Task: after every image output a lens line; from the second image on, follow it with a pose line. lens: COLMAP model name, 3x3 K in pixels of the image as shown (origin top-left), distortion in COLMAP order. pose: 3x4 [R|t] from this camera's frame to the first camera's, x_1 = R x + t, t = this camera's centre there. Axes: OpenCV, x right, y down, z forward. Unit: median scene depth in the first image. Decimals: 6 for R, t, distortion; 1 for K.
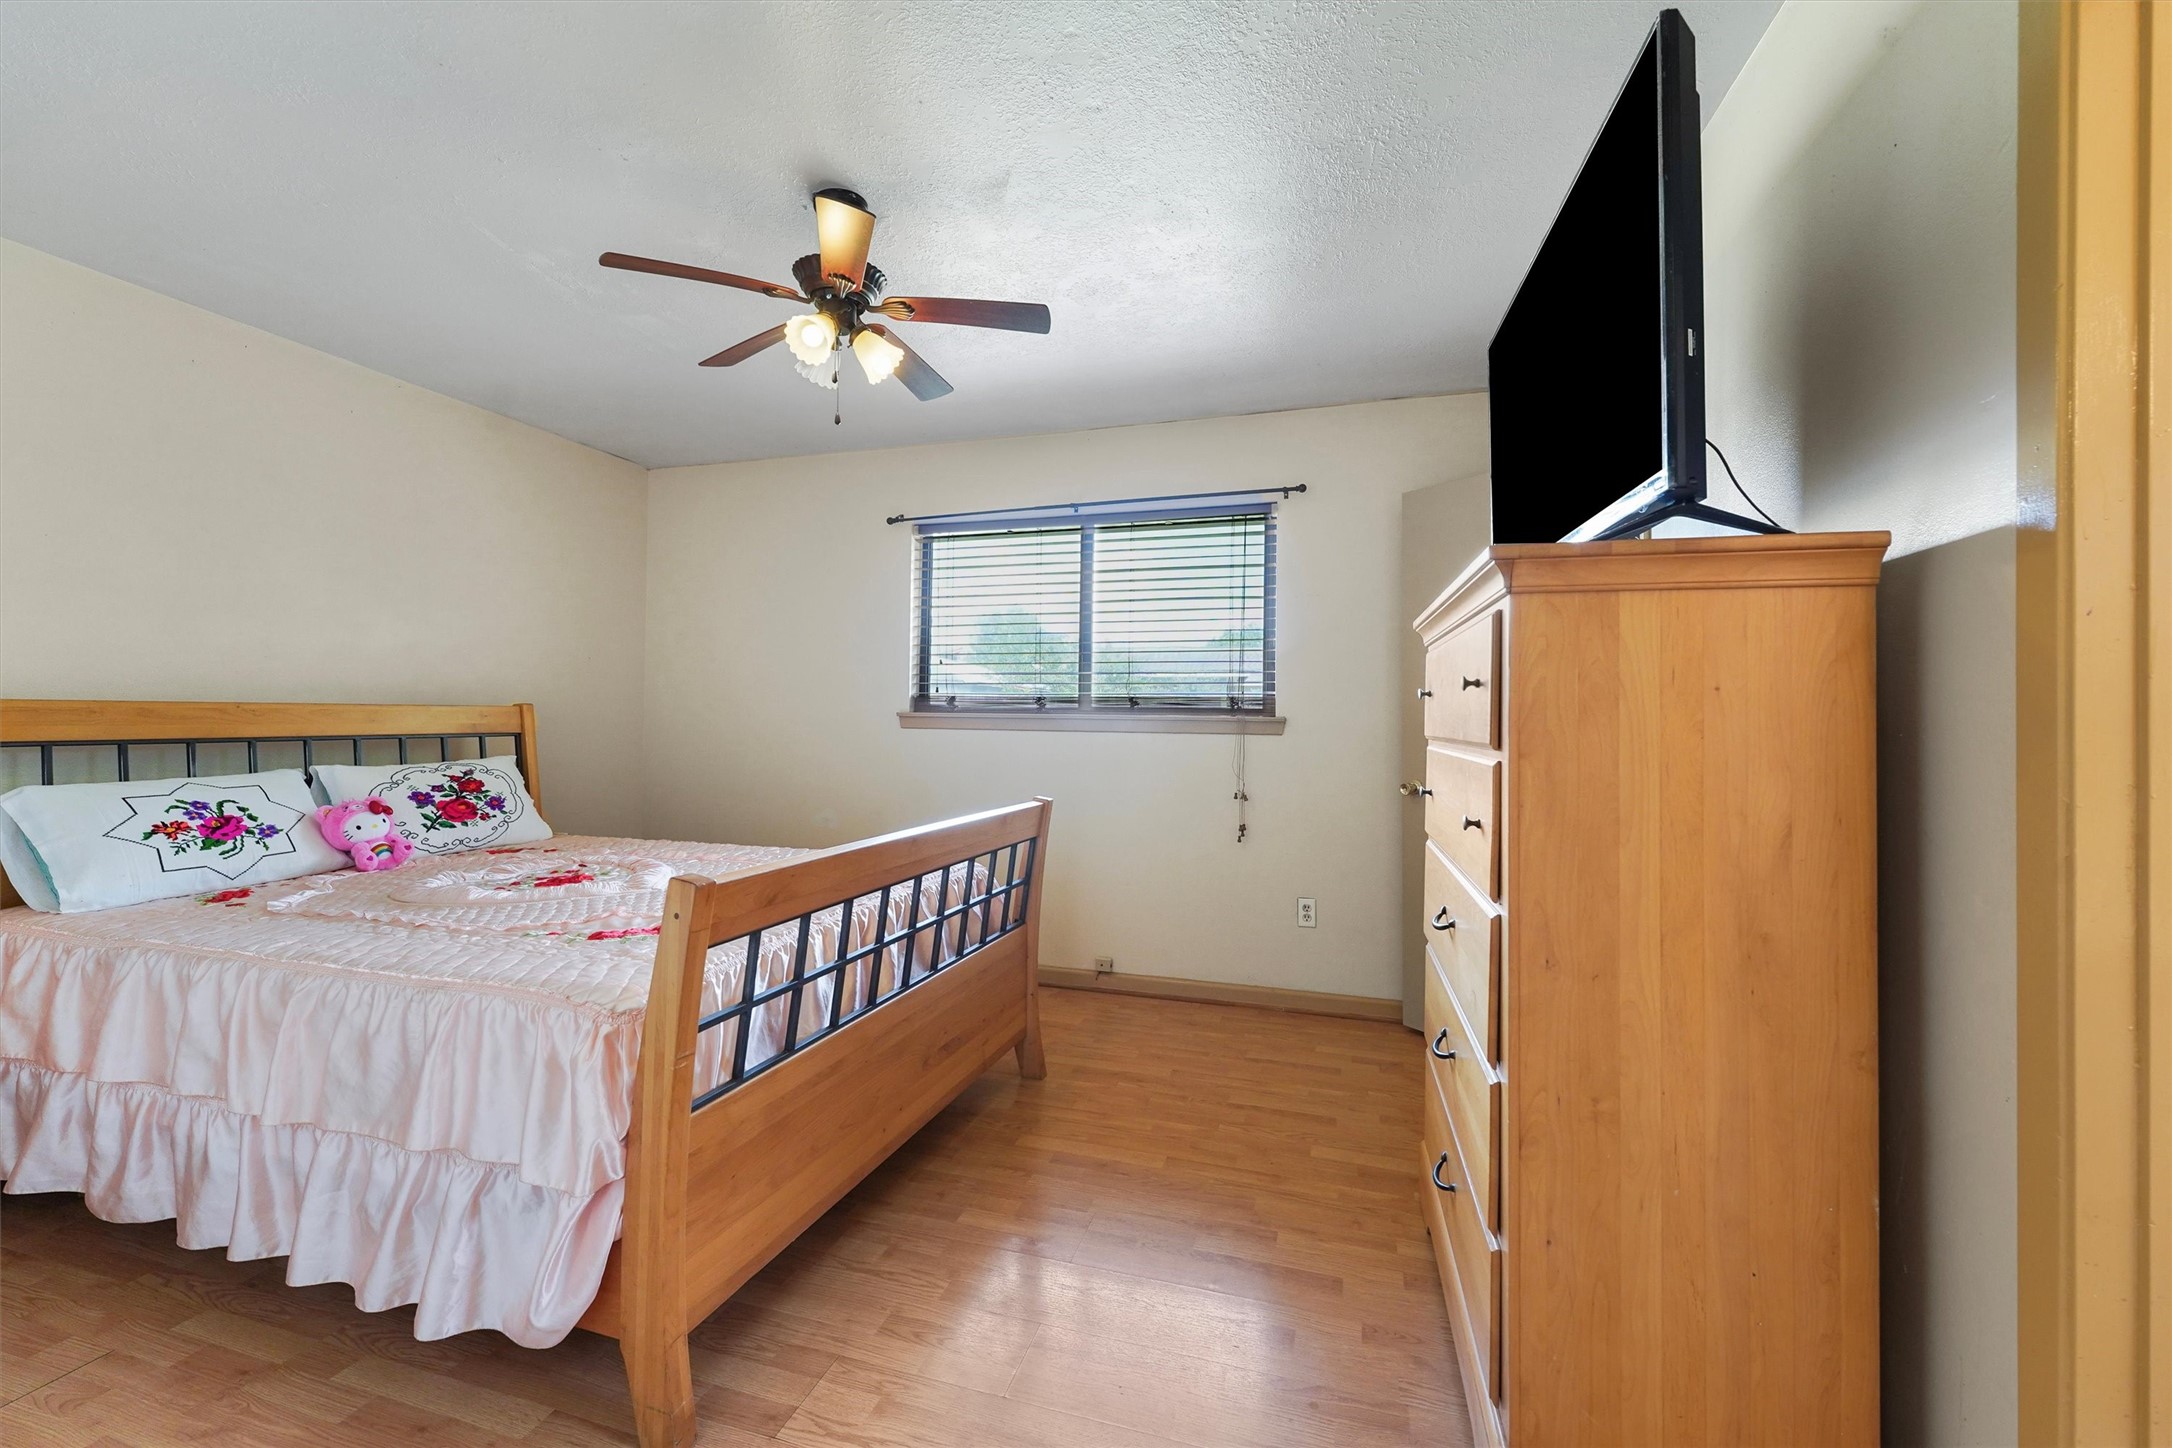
lens RADIAL K [[880.6, 0, 1078.0], [0, 880.6, 712.7], [0, 0, 1]] dist [0.001451, -0.000401]
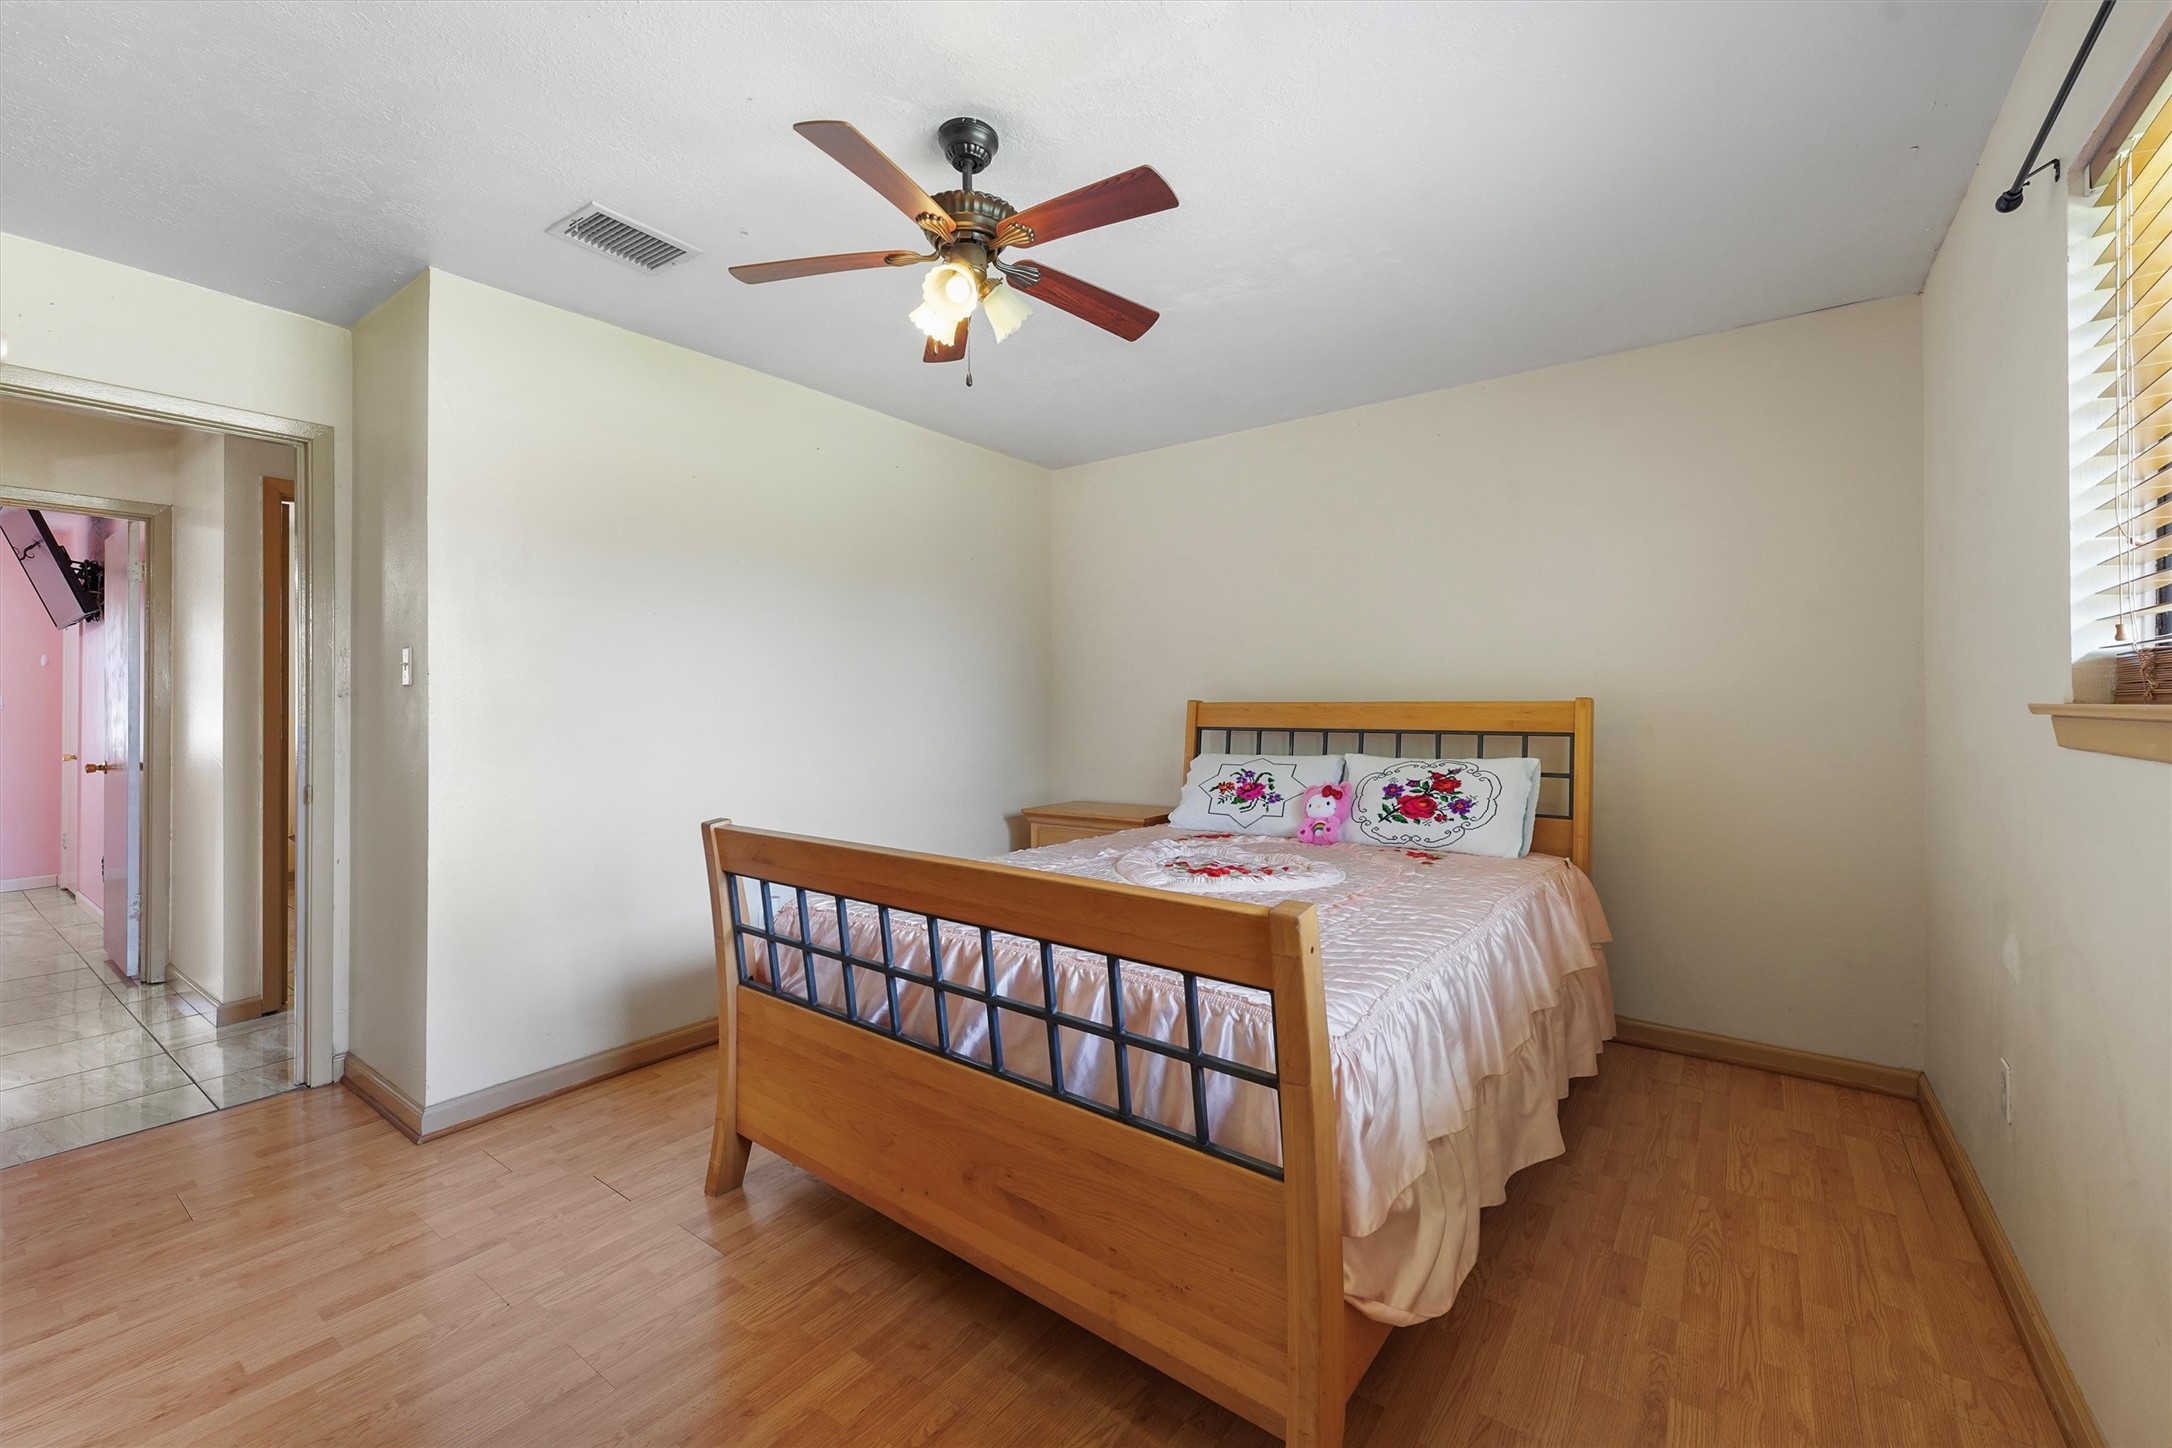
lens RADIAL K [[880.6, 0, 1078.0], [0, 880.6, 712.7], [0, 0, 1]] dist [0.001451, -0.000401]
pose [[-0.319558, -0.001685, -0.947565, 0.428168], [-0.002384, 0.999997, -0.000974, 0.007657], [0.947564, 0.001948, -0.319561, 1.140229]]
